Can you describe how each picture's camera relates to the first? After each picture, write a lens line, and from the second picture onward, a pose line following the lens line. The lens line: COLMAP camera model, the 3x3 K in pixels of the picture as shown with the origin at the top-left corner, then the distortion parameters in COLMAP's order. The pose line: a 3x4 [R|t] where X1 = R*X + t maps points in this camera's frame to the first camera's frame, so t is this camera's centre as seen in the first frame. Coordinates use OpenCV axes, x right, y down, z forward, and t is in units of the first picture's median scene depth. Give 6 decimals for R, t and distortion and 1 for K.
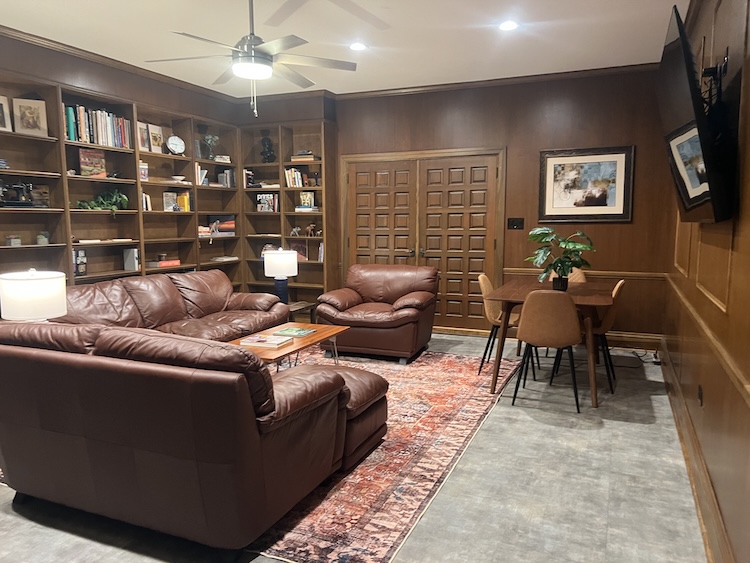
lens RADIAL K [[563.4, 0, 366.2], [0, 563.4, 281.8], [0, 0, 1]] dist [0.055736, -0.063823]
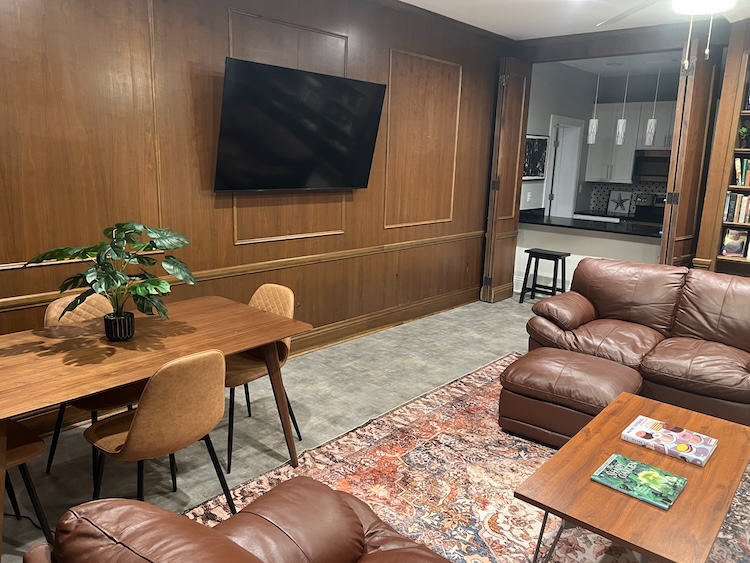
lens RADIAL K [[563.4, 0, 375.4], [0, 563.4, 275.8], [0, 0, 1]] dist [0.055736, -0.063823]
pose [[-0.952993, -0.091623, 0.288808, -0.032664], [0.001614, 0.951635, 0.307227, -0.175190], [-0.302989, 0.293251, -0.906753, 1.188192]]
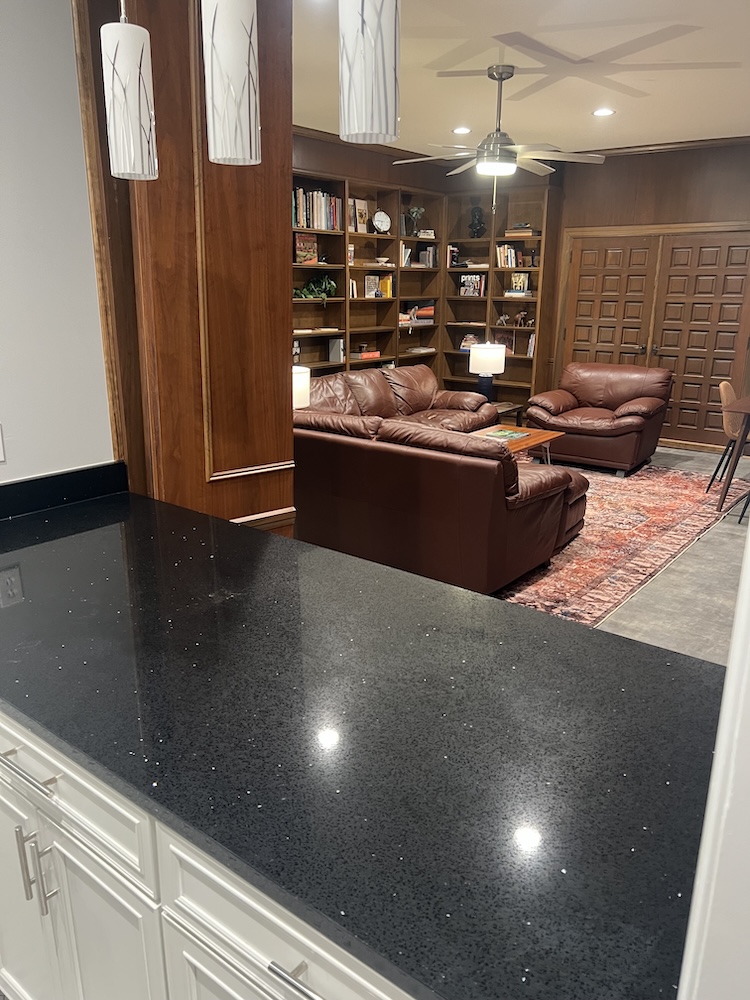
lens RADIAL K [[751.1, 0, 378.9], [0, 751.1, 505.0], [0, 0, 1]] dist [0.055736, -0.063823]
pose [[0.971008, 0.079216, -0.225542, -0.033735], [-0.038415, 0.982944, 0.179849, -0.014198], [0.235942, -0.165970, 0.957489, -0.268431]]
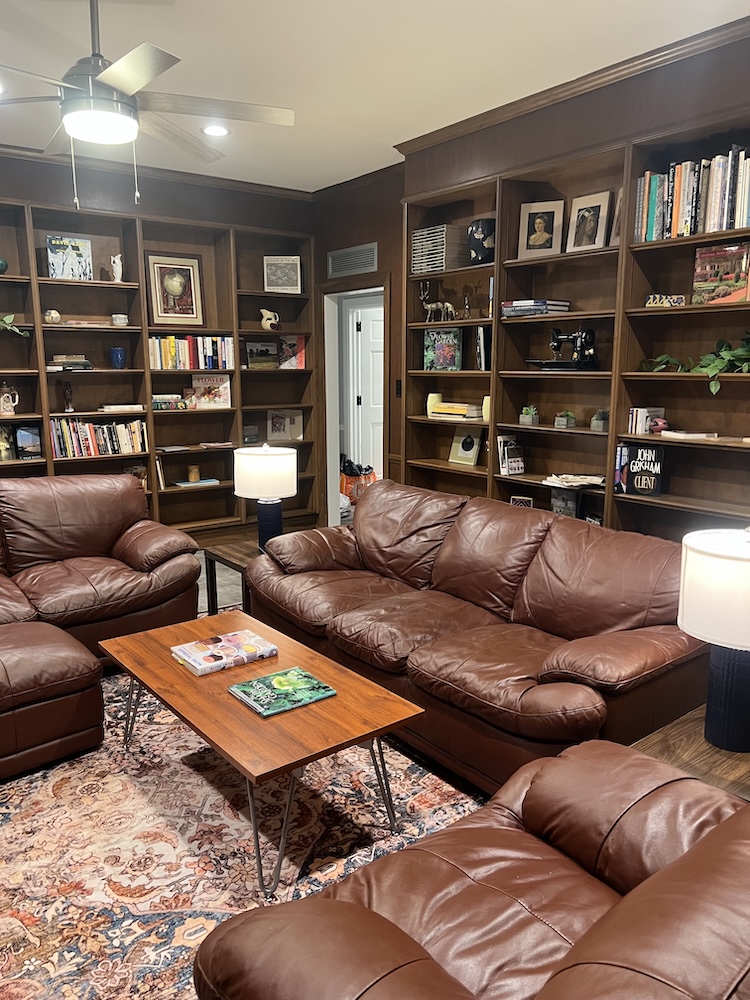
lens RADIAL K [[751.1, 0, 371.8], [0, 751.1, 502.5], [0, 0, 1]] dist [0.055736, -0.063823]
pose [[-0.480596, 0.165689, -0.861147, 0.234175], [-0.091639, 0.967124, 0.237222, -0.144678], [0.872141, 0.192922, -0.449612, 1.052631]]
